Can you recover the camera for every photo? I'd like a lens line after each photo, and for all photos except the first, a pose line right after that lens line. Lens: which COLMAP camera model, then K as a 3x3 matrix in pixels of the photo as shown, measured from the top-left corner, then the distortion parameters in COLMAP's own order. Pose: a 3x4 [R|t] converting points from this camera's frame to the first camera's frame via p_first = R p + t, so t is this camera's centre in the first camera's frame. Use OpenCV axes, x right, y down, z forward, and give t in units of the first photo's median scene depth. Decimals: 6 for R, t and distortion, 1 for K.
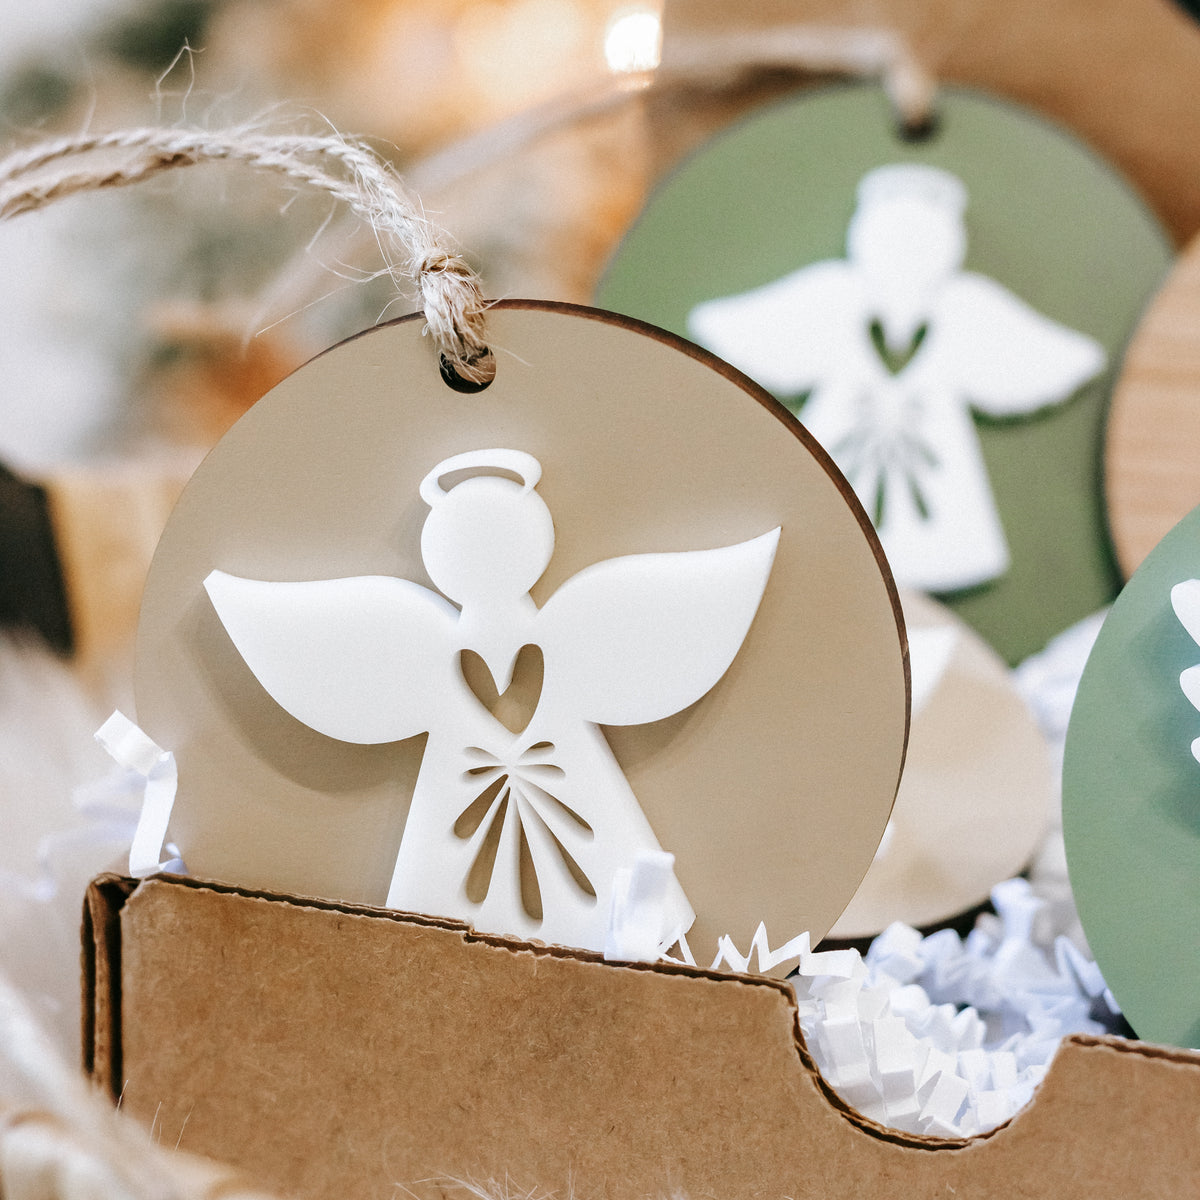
lens RADIAL K [[4667.9, 0, 600.0], [0, 4667.9, 600.0], [0, 0, 1]] dist [-0.031801, 1.315687]
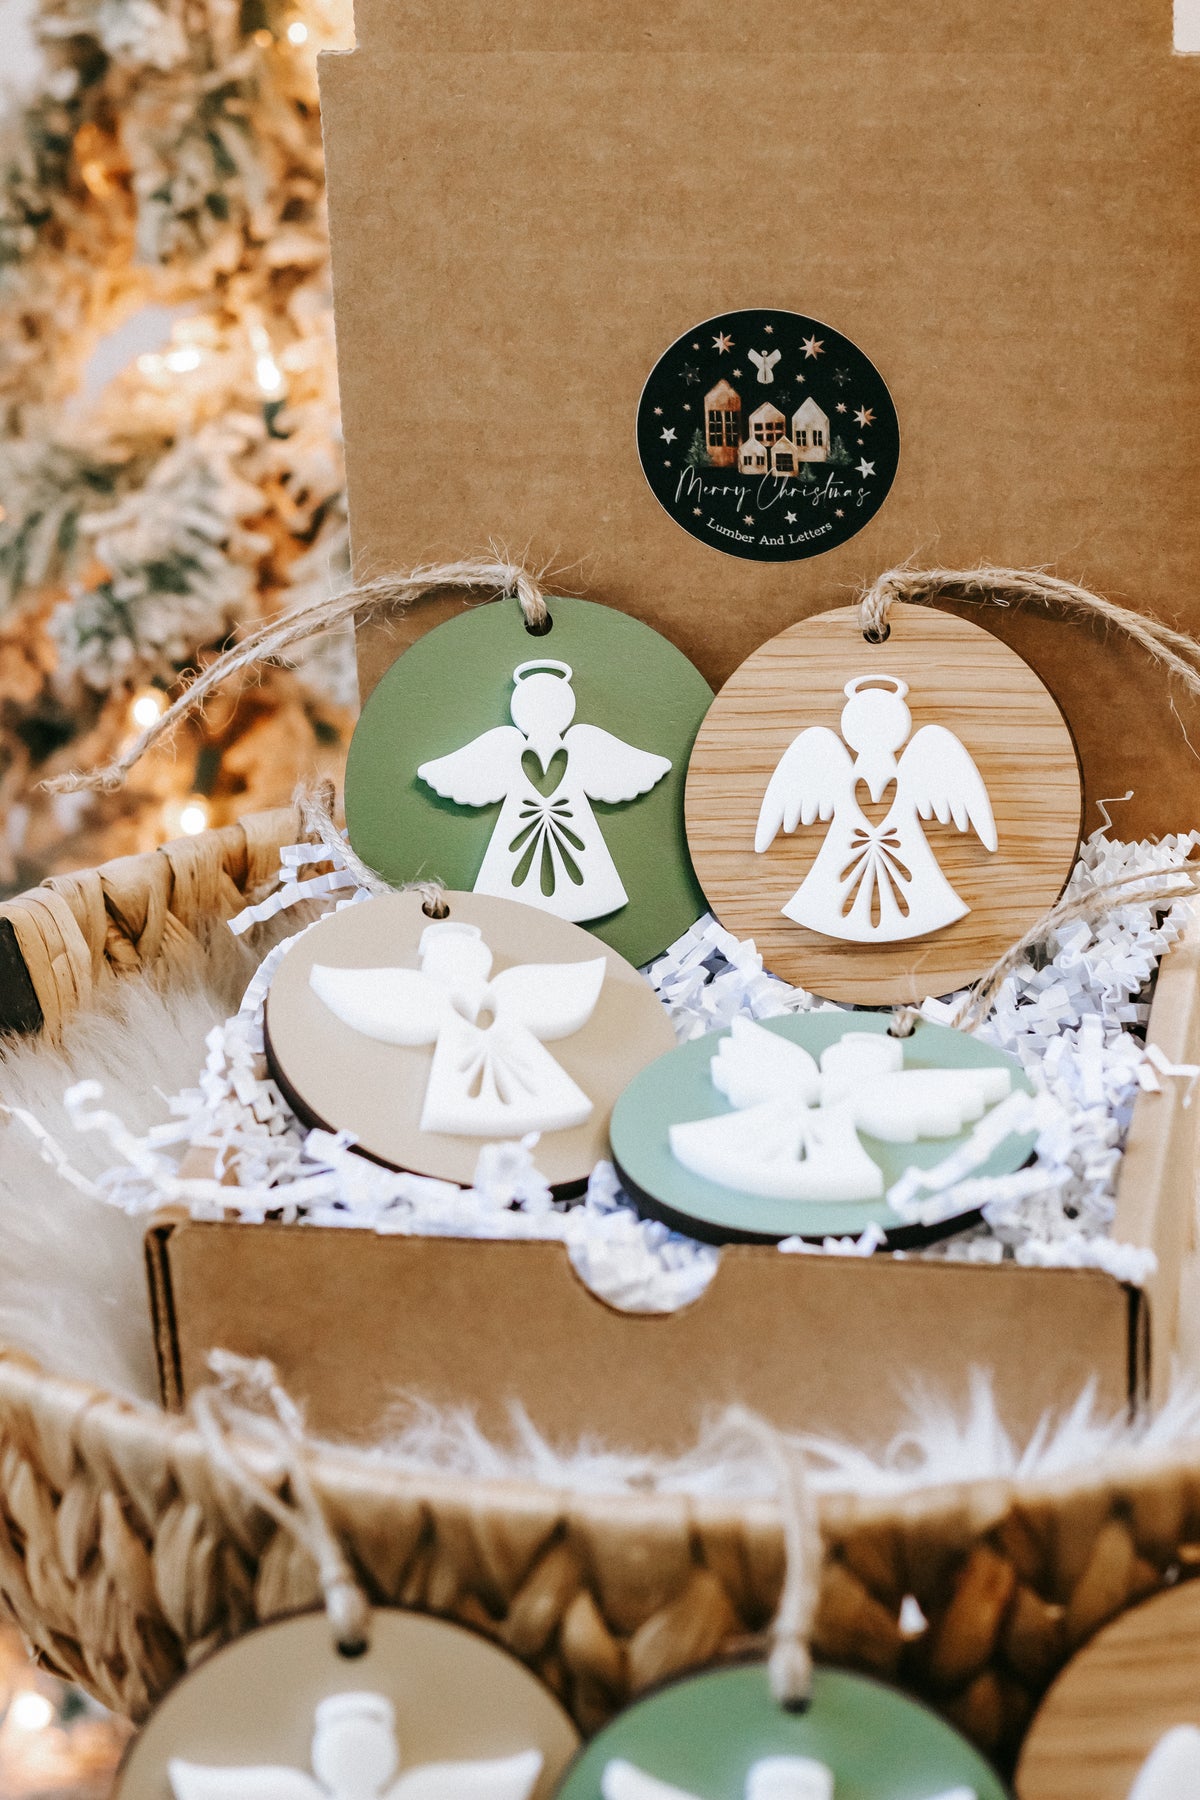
lens RADIAL K [[5093.1, 0, 600.0], [0, 5093.1, 900.0], [0, 0, 1]] dist [0.027259, -0.099429]
pose [[0.985174, -0.144979, 0.091729, -0.102209], [0.131190, 0.981169, 0.141764, -0.312952], [-0.110555, -0.127628, 0.985641, -0.881452]]
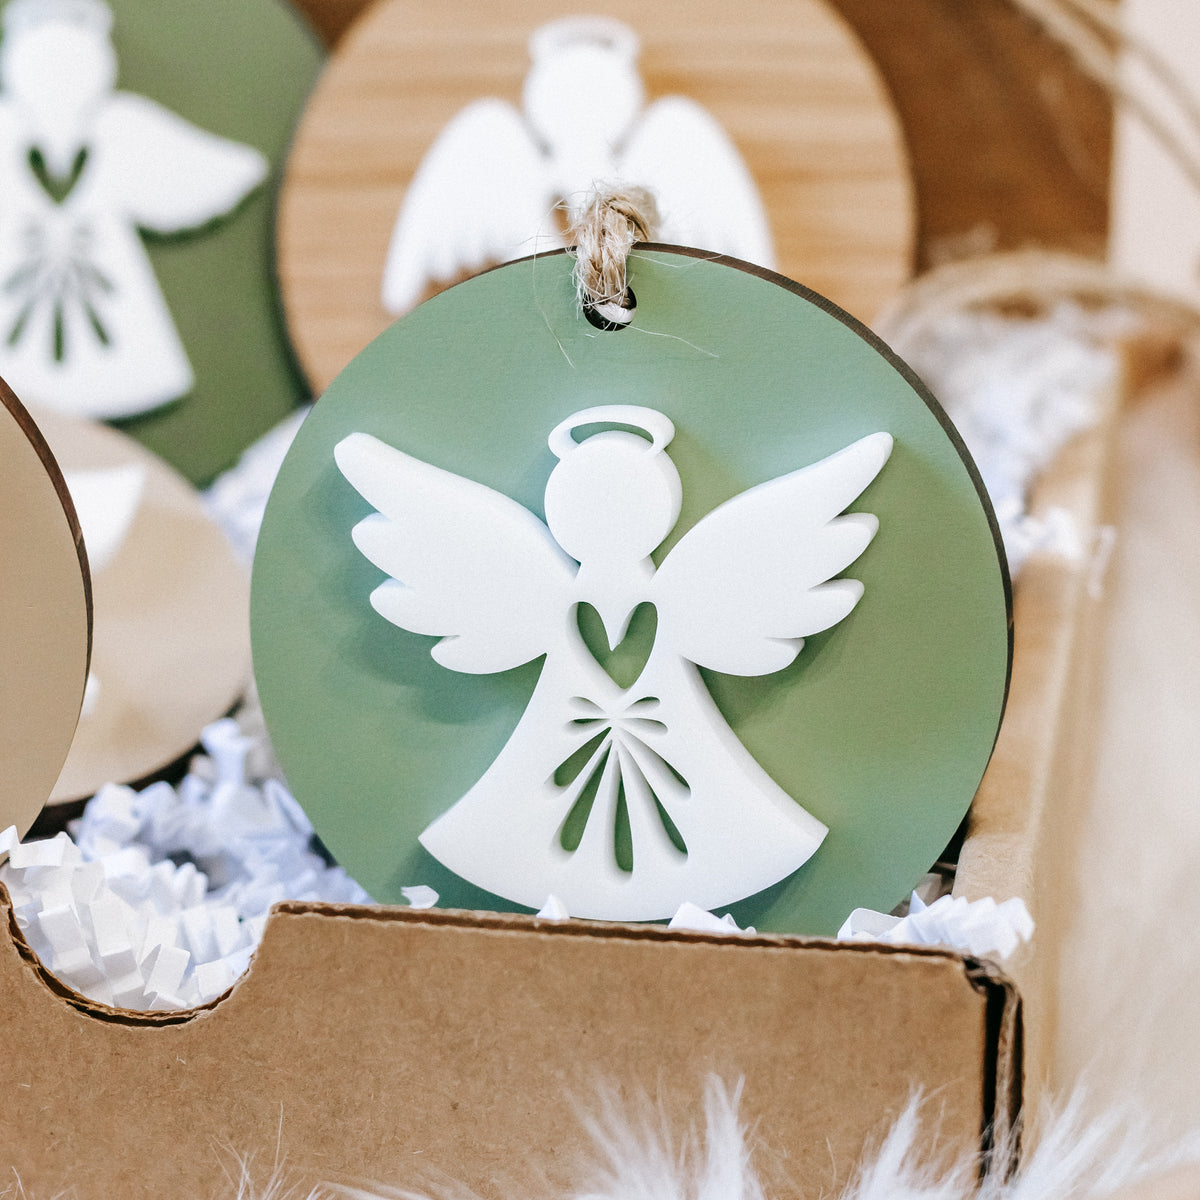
lens RADIAL K [[4667.9, 0, 600.0], [0, 4667.9, 600.0], [0, 0, 1]] dist [-0.031801, 1.315687]
pose [[0.983242, -0.115365, 0.141161, 0.031840], [0.101151, 0.989415, 0.104050, -0.069216], [-0.151671, -0.088028, 0.984503, -0.012362]]
